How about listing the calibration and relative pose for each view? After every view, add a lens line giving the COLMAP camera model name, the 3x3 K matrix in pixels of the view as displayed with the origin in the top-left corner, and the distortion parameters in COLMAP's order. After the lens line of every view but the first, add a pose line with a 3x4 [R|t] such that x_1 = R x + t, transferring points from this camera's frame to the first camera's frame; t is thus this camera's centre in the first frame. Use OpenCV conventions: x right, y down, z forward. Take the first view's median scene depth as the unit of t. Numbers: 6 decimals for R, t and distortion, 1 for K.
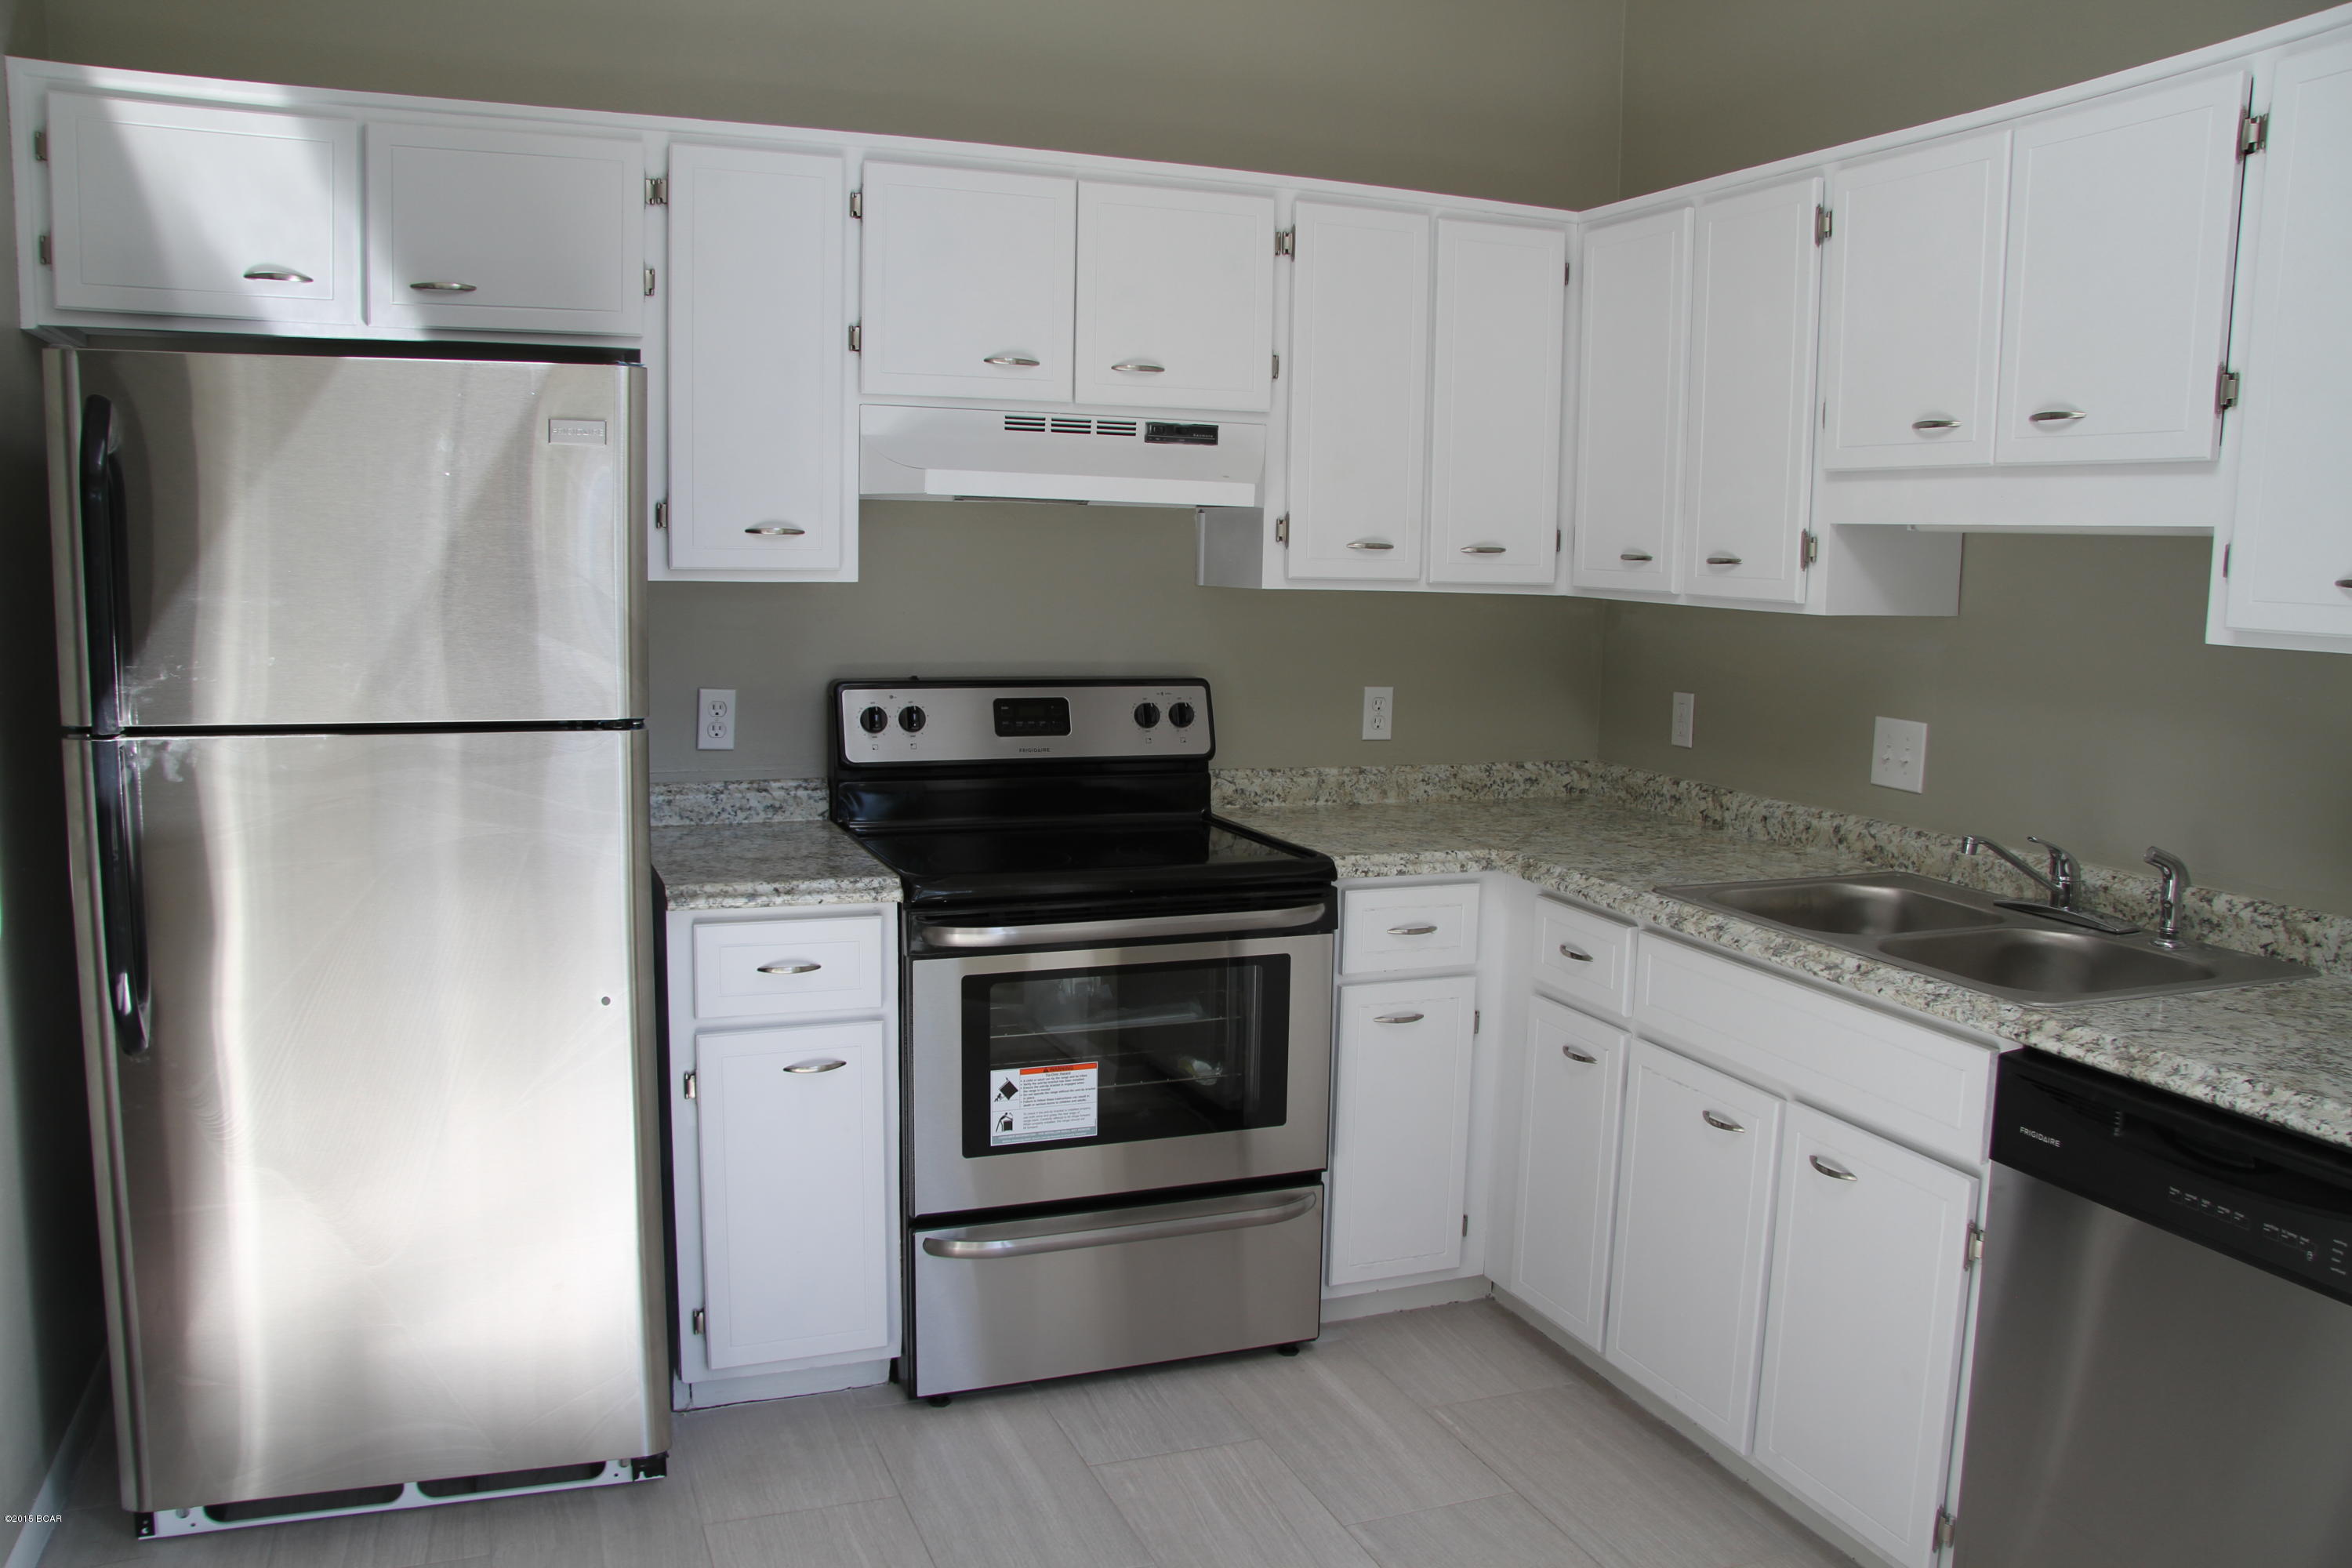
lens RADIAL K [[1839.7, 0, 1157.7], [0, 1839.7, 831.2], [0, 0, 1]] dist [-0.178814, 0.144225]
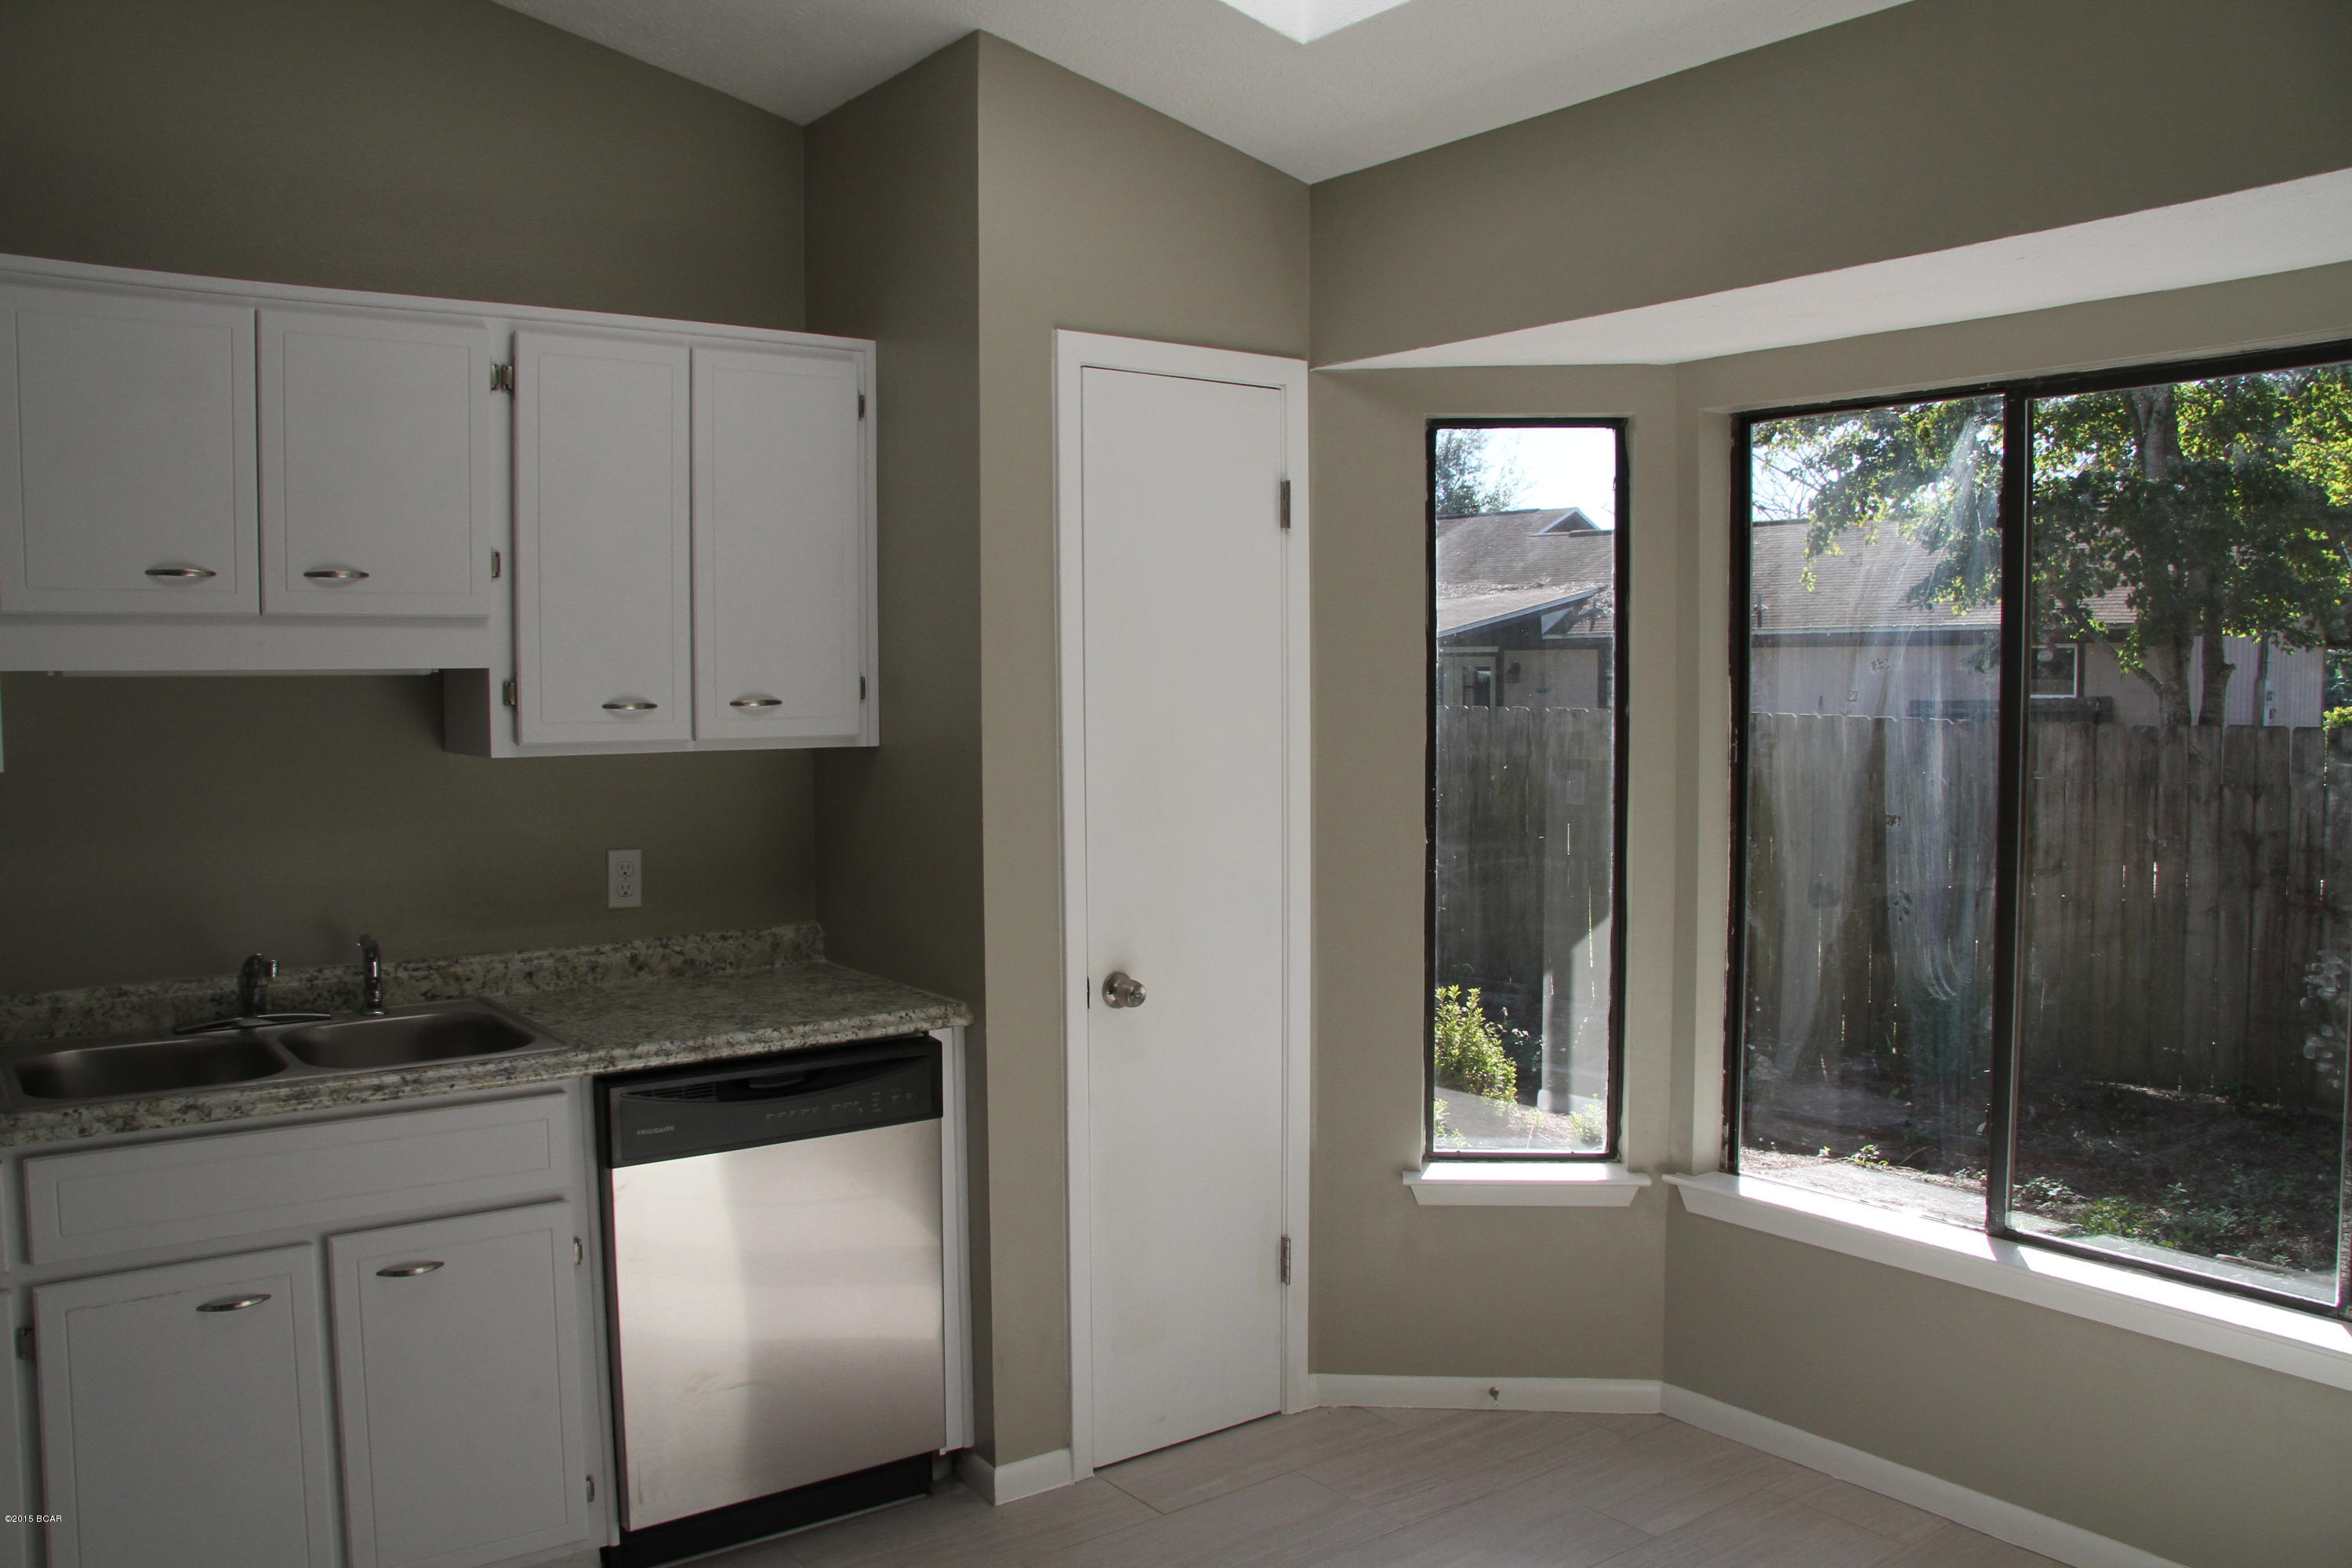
lens RADIAL K [[1839.7, 0, 1157.7], [0, 1839.7, 831.2], [0, 0, 1]] dist [-0.178814, 0.144225]
pose [[-0.269998, -0.096201, 0.958043, -0.592706], [0.144592, 0.979662, 0.139121, -0.122460], [-0.951942, 0.176088, -0.250597, 0.636053]]
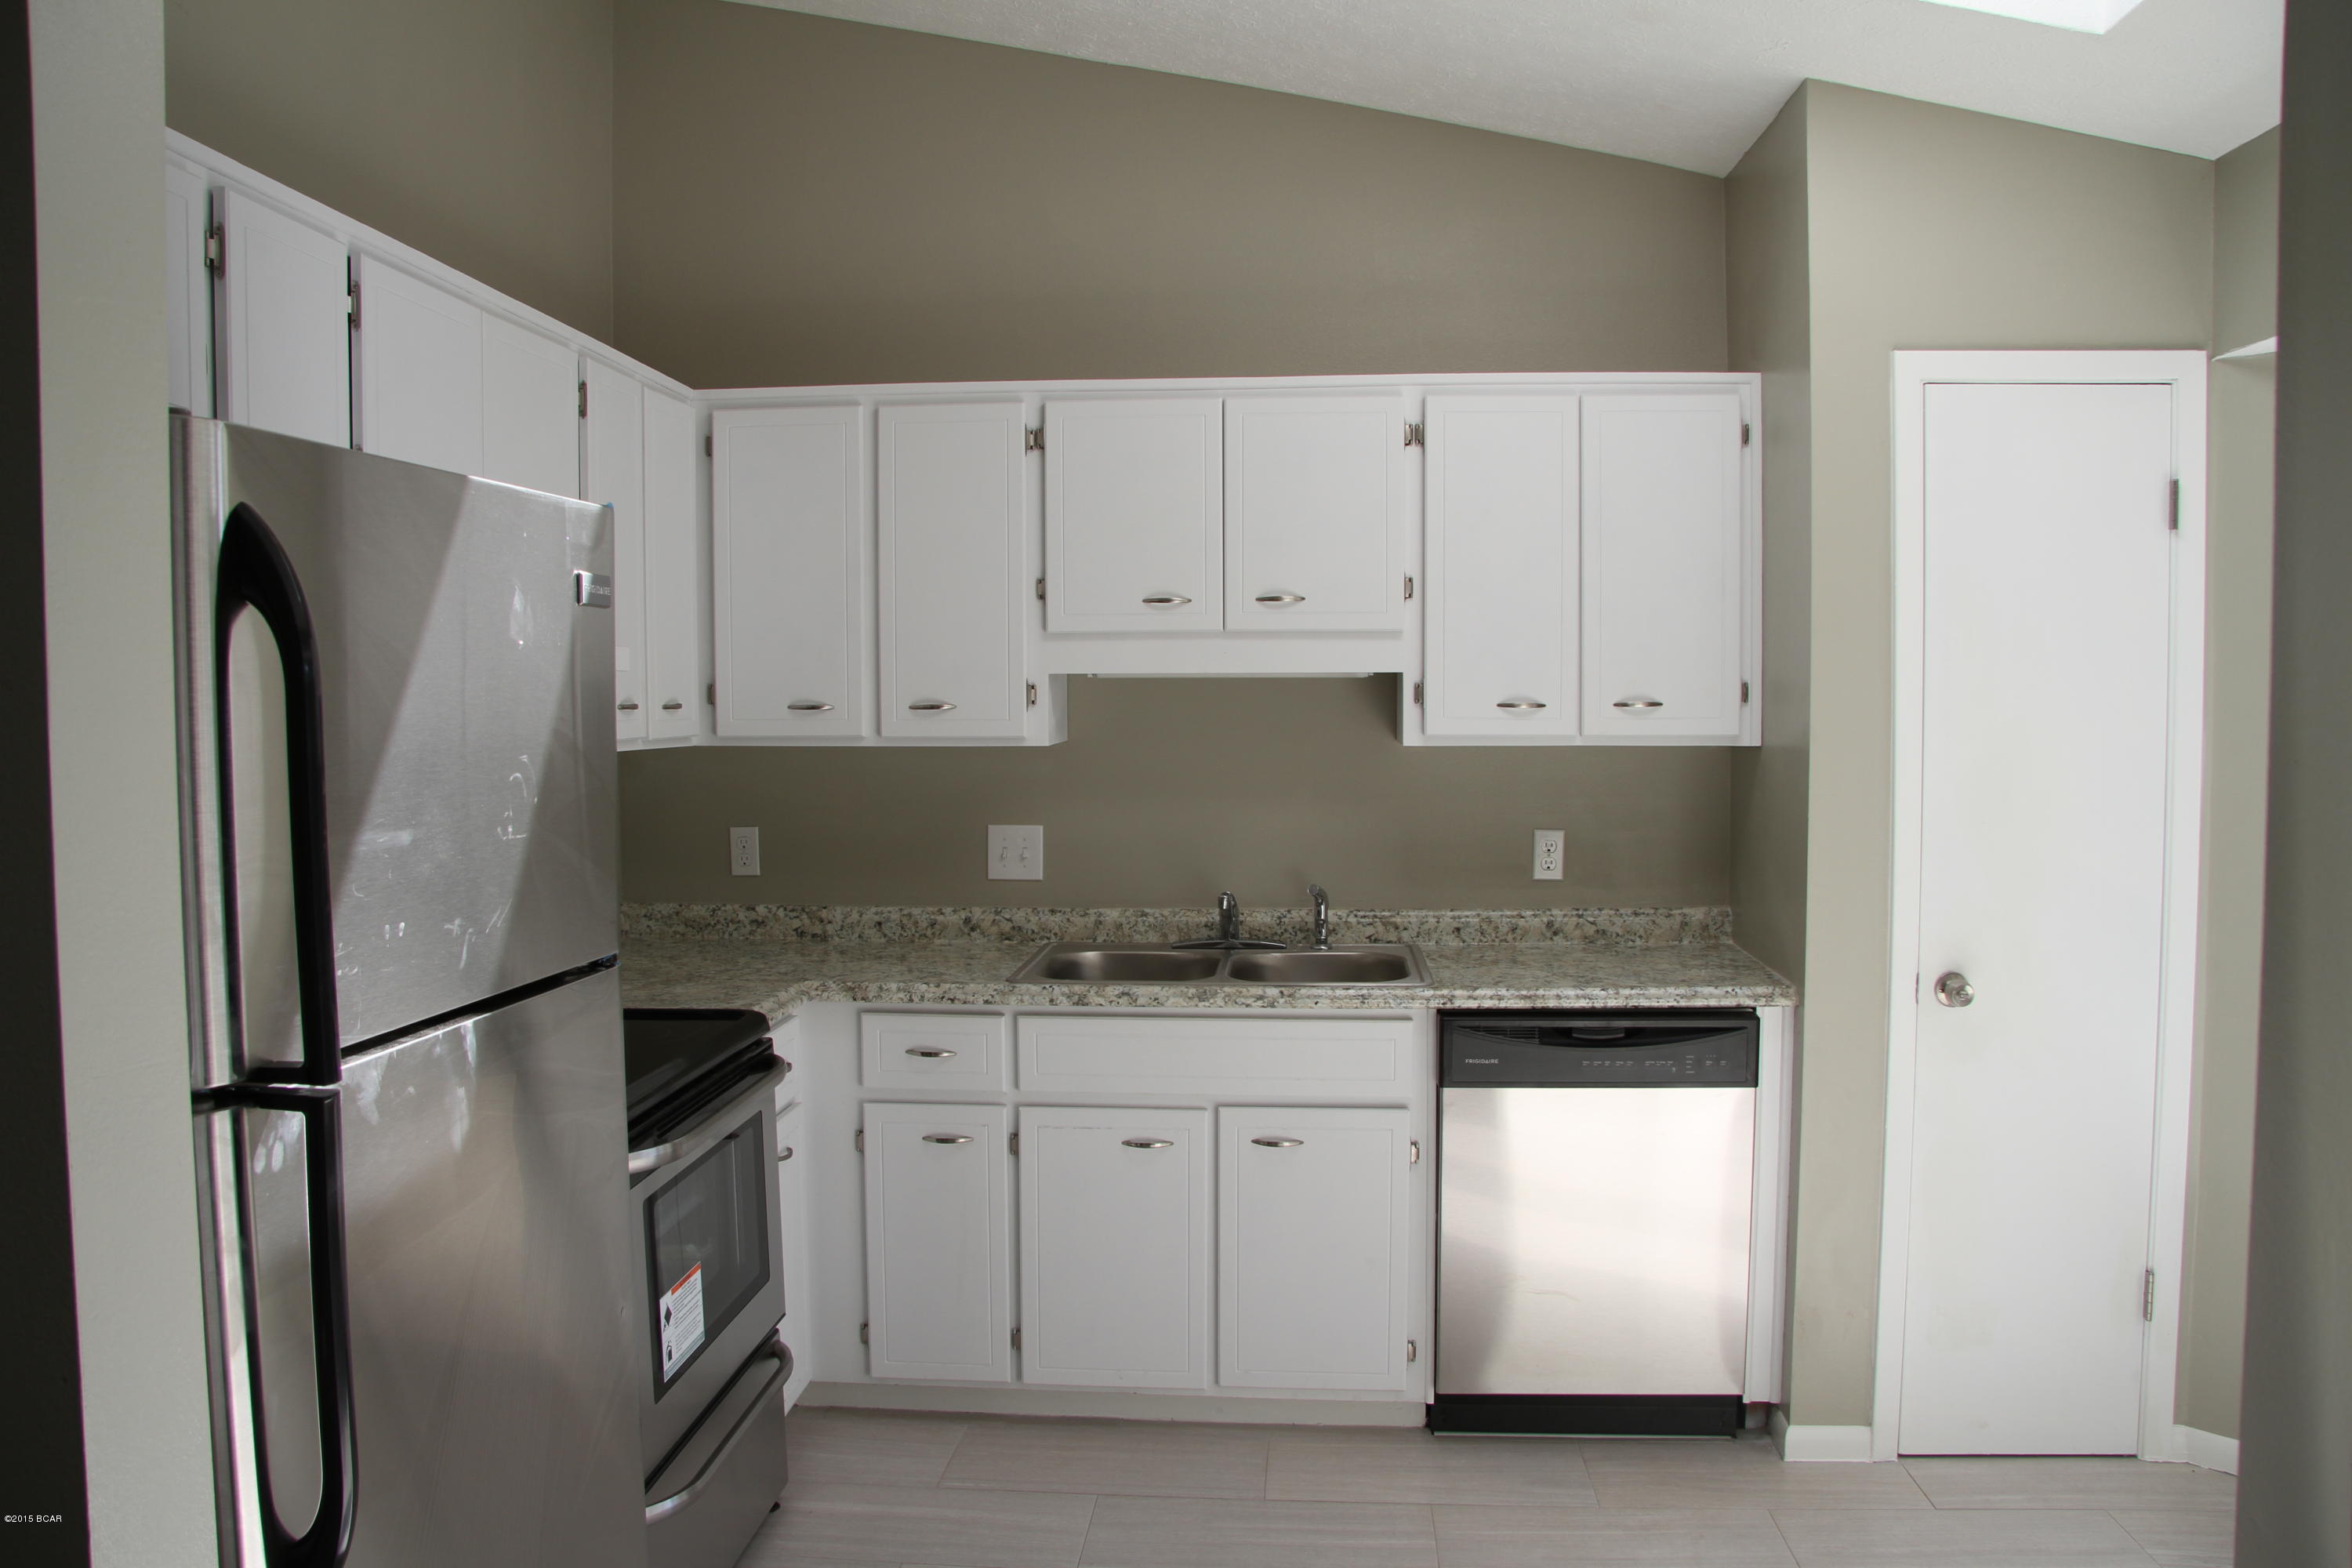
lens RADIAL K [[1839.7, 0, 1157.7], [0, 1839.7, 831.2], [0, 0, 1]] dist [-0.178814, 0.144225]
pose [[0.432902, -0.090813, 0.896855, -0.720860], [0.150562, 0.988221, 0.027389, -0.080155], [-0.888778, 0.123175, 0.441476, 0.346293]]
